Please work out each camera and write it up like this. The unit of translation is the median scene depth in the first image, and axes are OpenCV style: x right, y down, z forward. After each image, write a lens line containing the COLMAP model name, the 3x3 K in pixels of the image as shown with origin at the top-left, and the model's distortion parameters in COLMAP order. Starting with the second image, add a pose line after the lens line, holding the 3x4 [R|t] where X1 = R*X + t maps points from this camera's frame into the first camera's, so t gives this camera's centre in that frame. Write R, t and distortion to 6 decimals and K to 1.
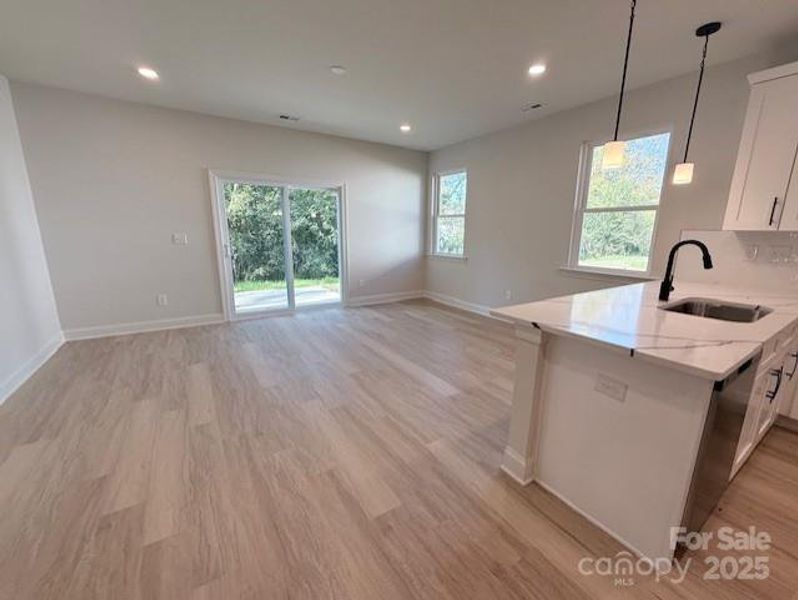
lens RADIAL K [[328.9, 0, 401.3], [0, 328.9, 299.4], [0, 0, 1]] dist [-0.000330, -0.000101]
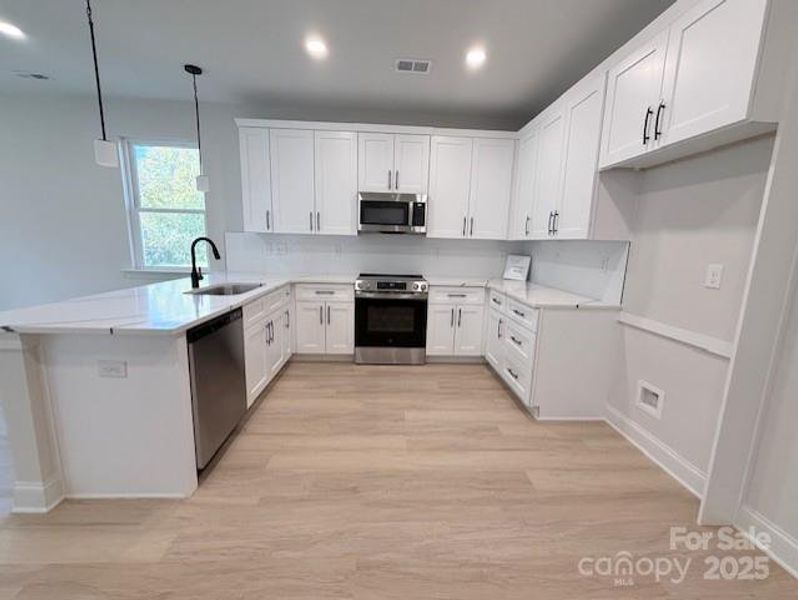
lens RADIAL K [[328.9, 0, 401.3], [0, 328.9, 299.4], [0, 0, 1]] dist [-0.000330, -0.000101]
pose [[0.503016, -0.145315, 0.851973, 0.088503], [0.155315, 0.984915, 0.076291, 0.041923], [-0.850207, 0.093949, 0.517997, -0.151705]]
